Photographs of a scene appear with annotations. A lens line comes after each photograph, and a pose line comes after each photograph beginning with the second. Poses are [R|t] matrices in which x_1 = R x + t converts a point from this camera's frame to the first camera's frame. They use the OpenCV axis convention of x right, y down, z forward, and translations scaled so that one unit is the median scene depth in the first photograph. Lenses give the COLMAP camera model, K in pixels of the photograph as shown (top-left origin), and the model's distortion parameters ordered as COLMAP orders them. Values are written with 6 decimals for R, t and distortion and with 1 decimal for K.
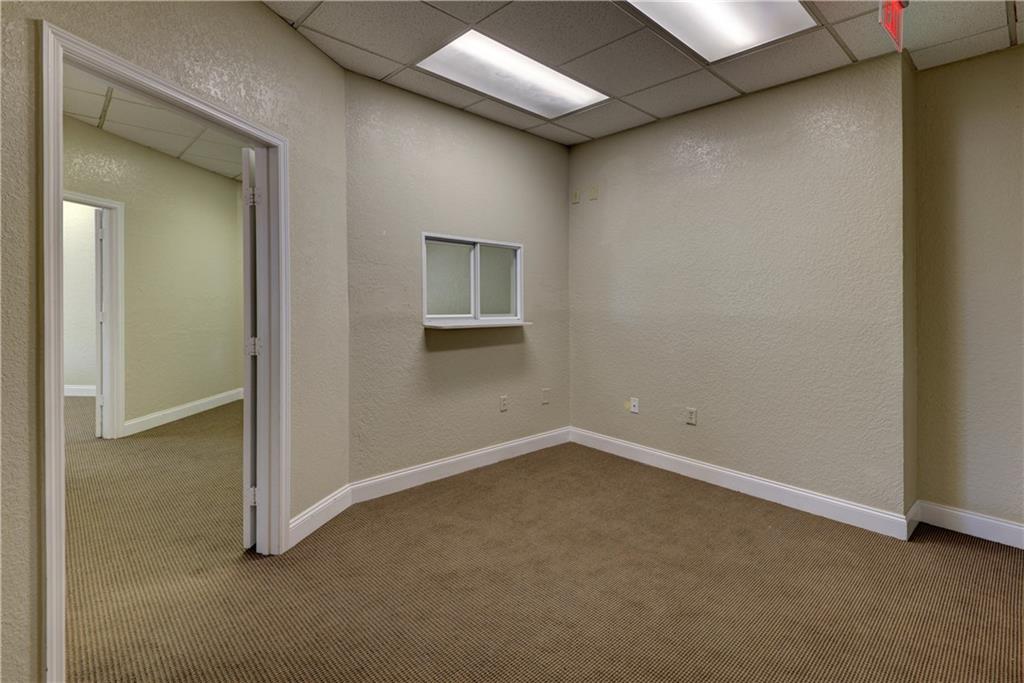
lens RADIAL K [[486.3, 0, 513.9], [0, 486.3, 299.0], [0, 0, 1]] dist [0.002396, -0.000130]
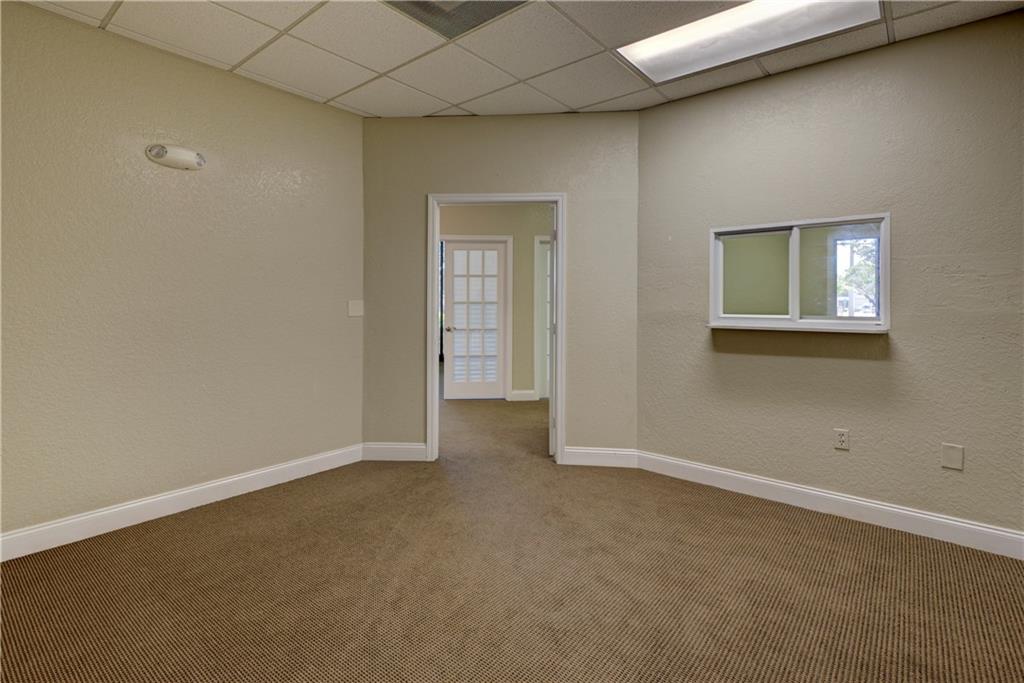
lens RADIAL K [[492.5, 0, 512.8], [0, 492.5, 308.6], [0, 0, 1]] dist [-0.000316, -0.000256]
pose [[0.123777, 0.004534, -0.992300, 0.828070], [-0.001834, 0.999989, 0.004341, 0.020664], [0.992308, 0.001283, 0.123784, 0.529713]]
